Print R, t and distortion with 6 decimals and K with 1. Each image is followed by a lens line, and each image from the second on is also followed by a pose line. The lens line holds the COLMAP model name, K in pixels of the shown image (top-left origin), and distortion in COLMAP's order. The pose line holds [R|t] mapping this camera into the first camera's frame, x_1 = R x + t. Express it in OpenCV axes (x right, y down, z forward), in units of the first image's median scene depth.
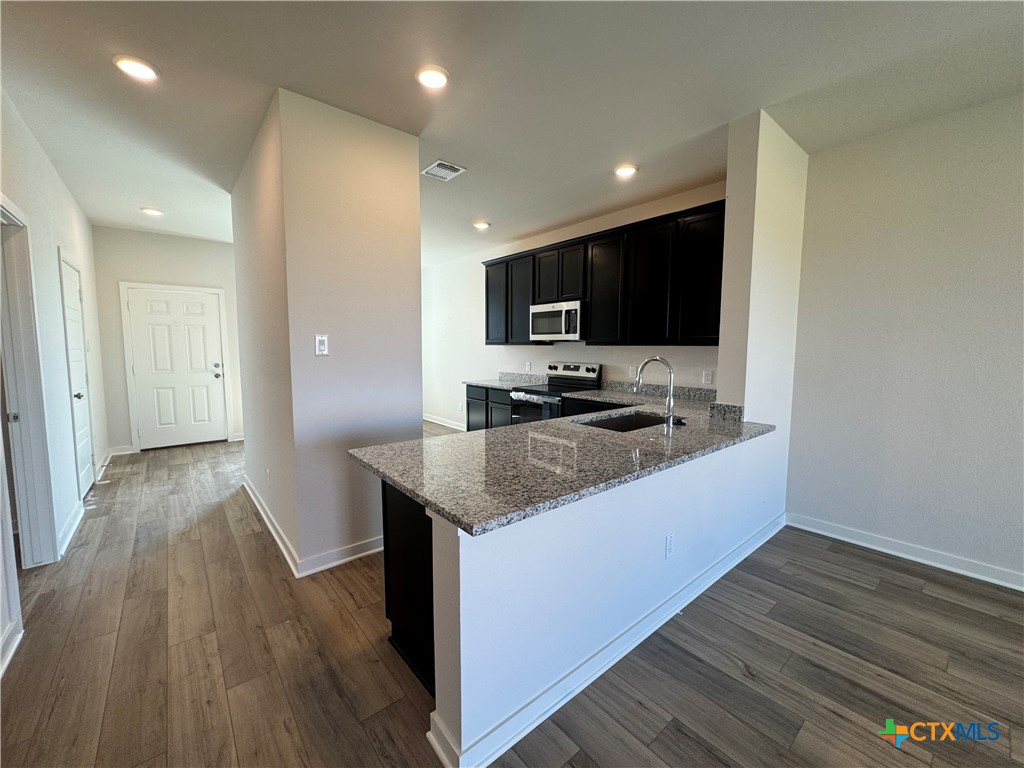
lens RADIAL K [[408.9, 0, 513.1], [0, 408.9, 383.0], [0, 0, 1]] dist [-0.001292, 0.000087]
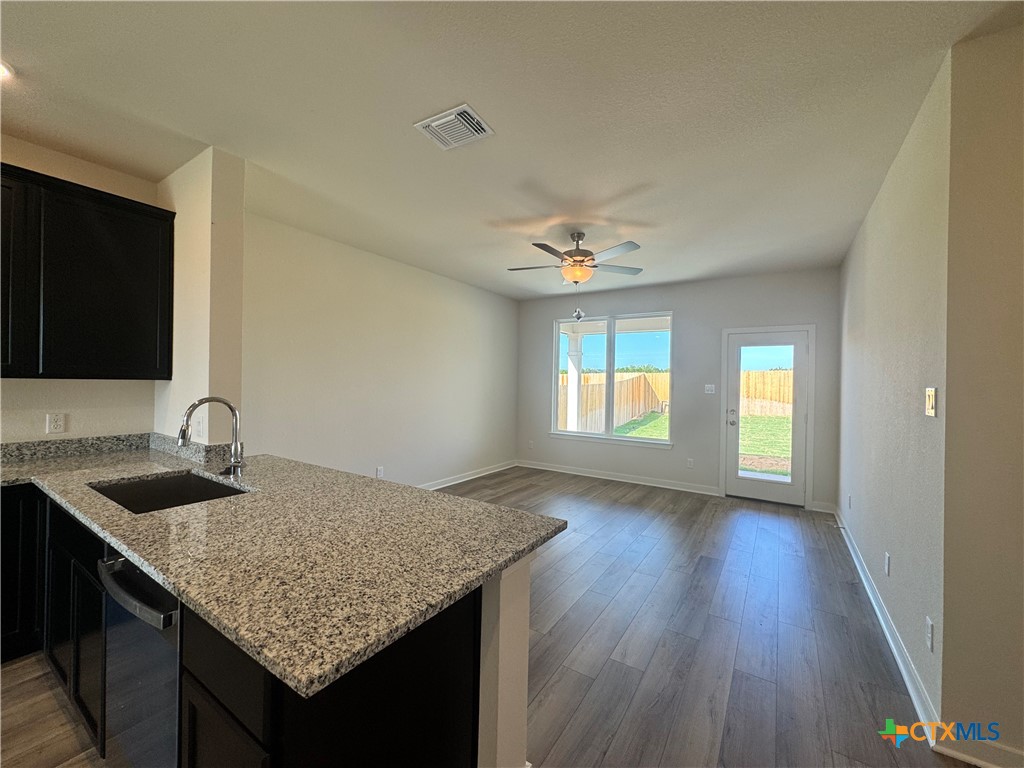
lens RADIAL K [[408.9, 0, 513.1], [0, 408.9, 383.0], [0, 0, 1]] dist [-0.001292, 0.000087]
pose [[-0.289543, -0.013792, 0.957066, -0.818209], [0.065248, 0.997286, 0.034111, -0.109296], [-0.954939, 0.072323, -0.287857, 0.911622]]
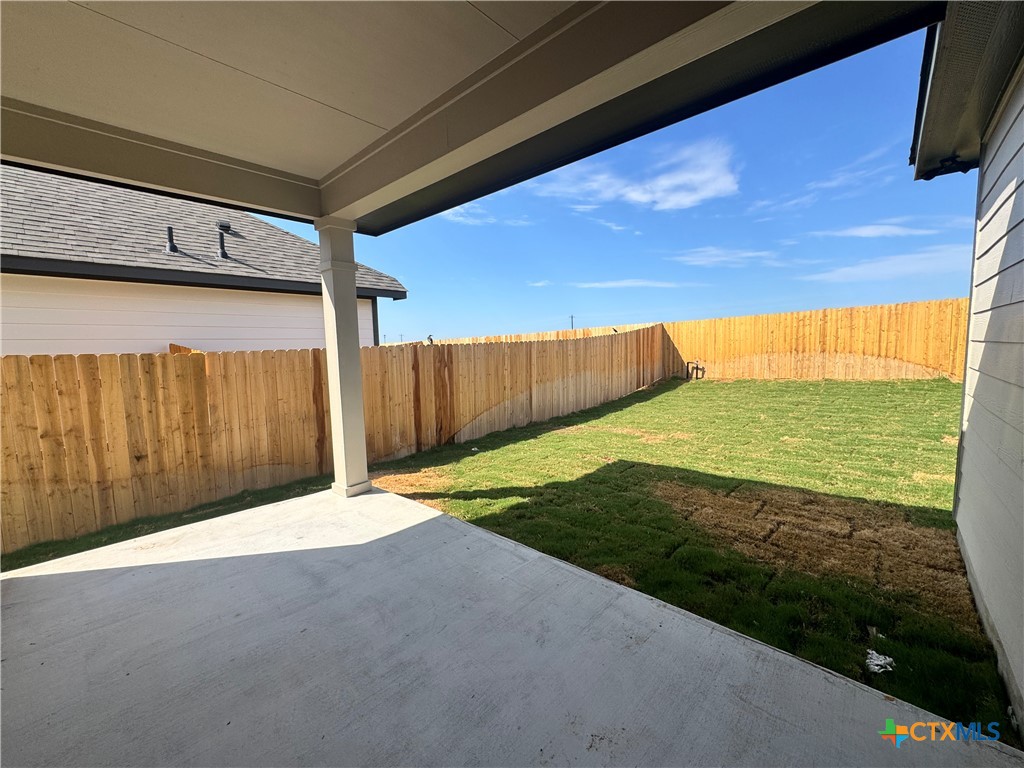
lens RADIAL K [[408.9, 0, 513.1], [0, 408.9, 383.0], [0, 0, 1]] dist [-0.001292, 0.000087]
pose [[-0.133731, -0.091743, 0.986762, 1.392789], [0.110594, 0.988105, 0.106856, 0.223080], [-0.984827, 0.123420, -0.121994, -1.810157]]
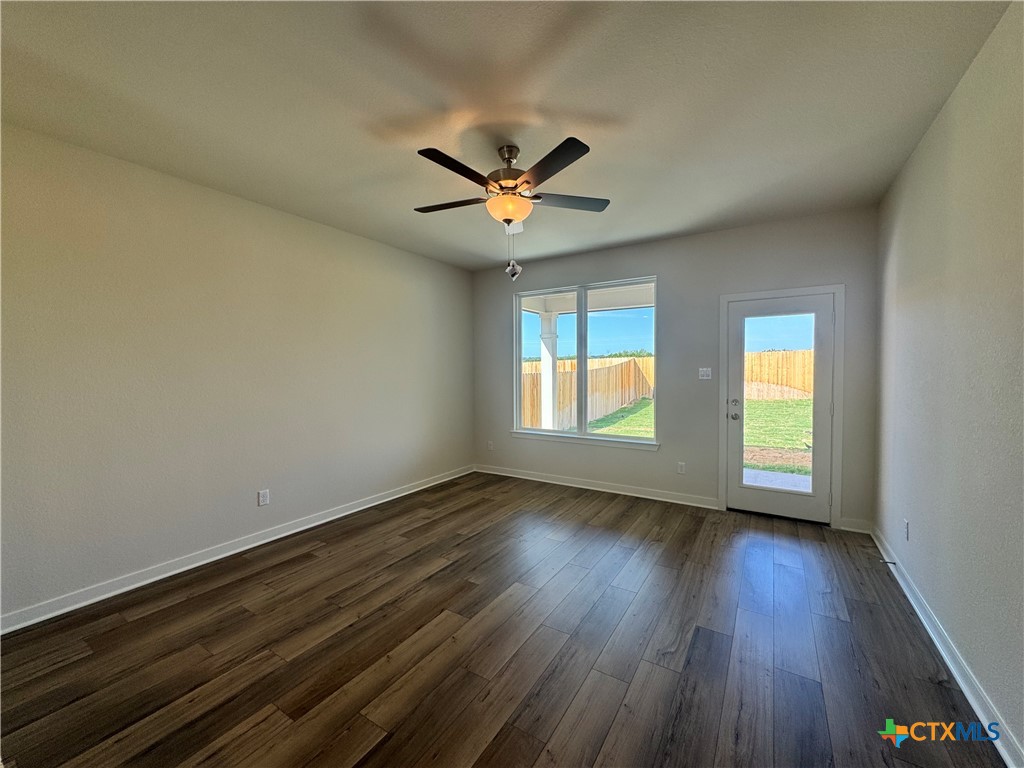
lens RADIAL K [[408.9, 0, 513.1], [0, 408.9, 383.0], [0, 0, 1]] dist [-0.001292, 0.000087]
pose [[-0.303160, -0.033536, 0.952349, -0.277186], [0.089383, 0.993974, 0.063455, -0.063752], [-0.948738, 0.104361, -0.298336, 0.432305]]
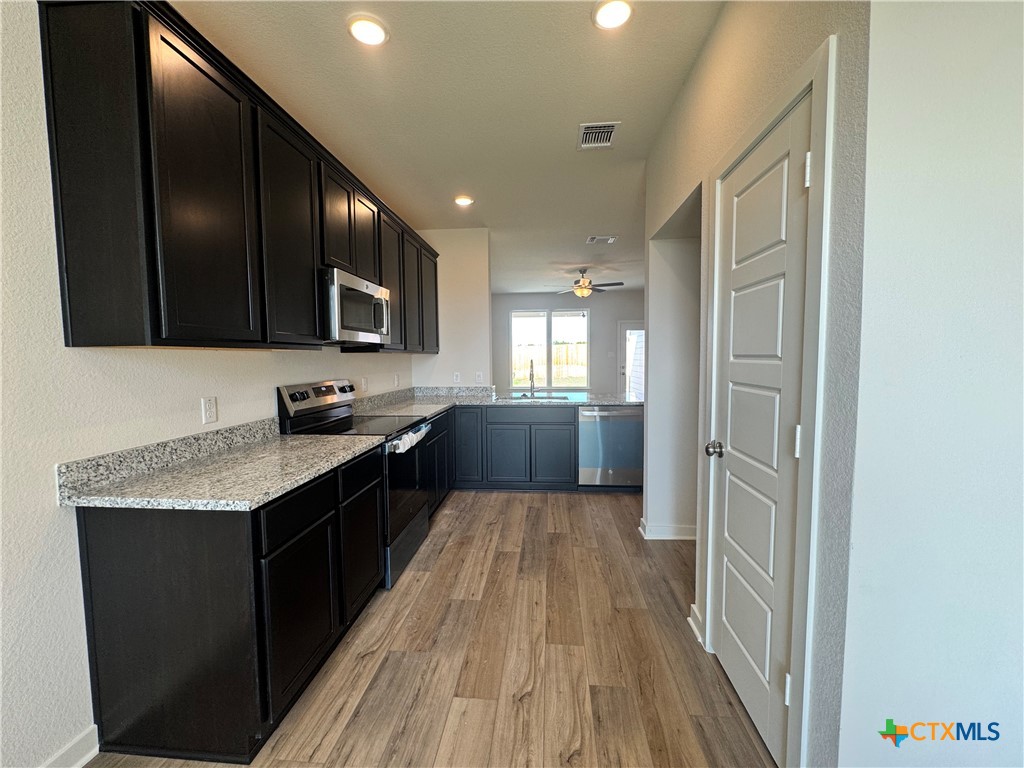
lens RADIAL K [[408.9, 0, 513.1], [0, 408.9, 383.0], [0, 0, 1]] dist [-0.001292, 0.000087]
pose [[-0.705019, -0.046308, 0.707675, -1.168827], [0.066042, 0.989243, 0.130527, -0.273770], [-0.706106, 0.138760, -0.694377, 3.143577]]
